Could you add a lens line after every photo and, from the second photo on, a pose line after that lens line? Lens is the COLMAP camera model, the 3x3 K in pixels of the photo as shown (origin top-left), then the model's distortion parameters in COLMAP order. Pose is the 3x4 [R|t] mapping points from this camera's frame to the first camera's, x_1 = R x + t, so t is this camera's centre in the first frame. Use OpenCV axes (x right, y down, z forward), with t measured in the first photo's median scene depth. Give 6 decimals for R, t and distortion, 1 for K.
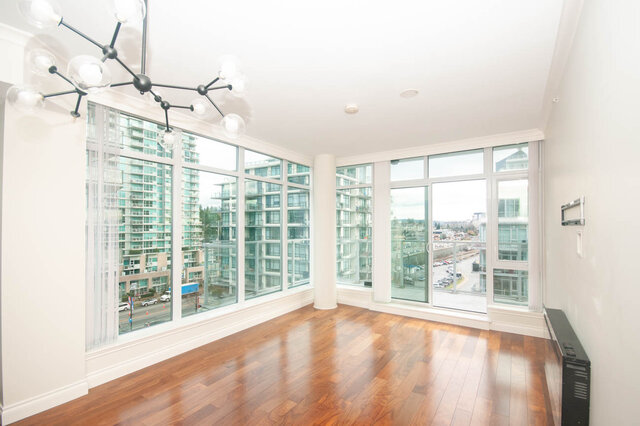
lens RADIAL K [[296.5, 0, 314.9], [0, 296.5, 224.1], [0, 0, 1]] dist [0.010617, -0.003219]
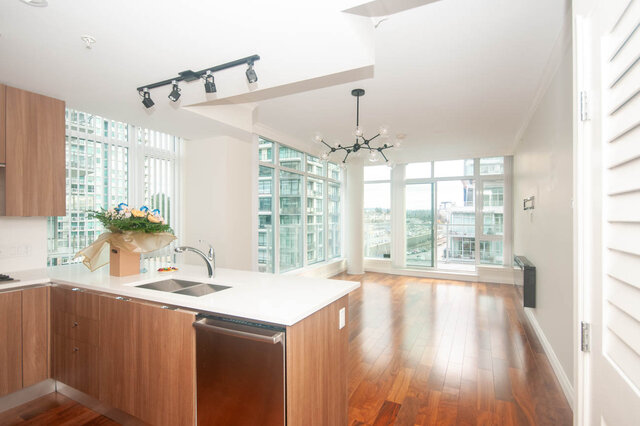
lens RADIAL K [[306.9, 0, 314.1], [0, 306.9, 214.2], [0, 0, 1]] dist [0.014929, 0.000154]
pose [[0.995306, 0.003452, 0.096714, -0.282452], [-0.004009, 0.999977, 0.005561, 0.010845], [-0.096692, -0.005923, 0.995297, -0.337850]]
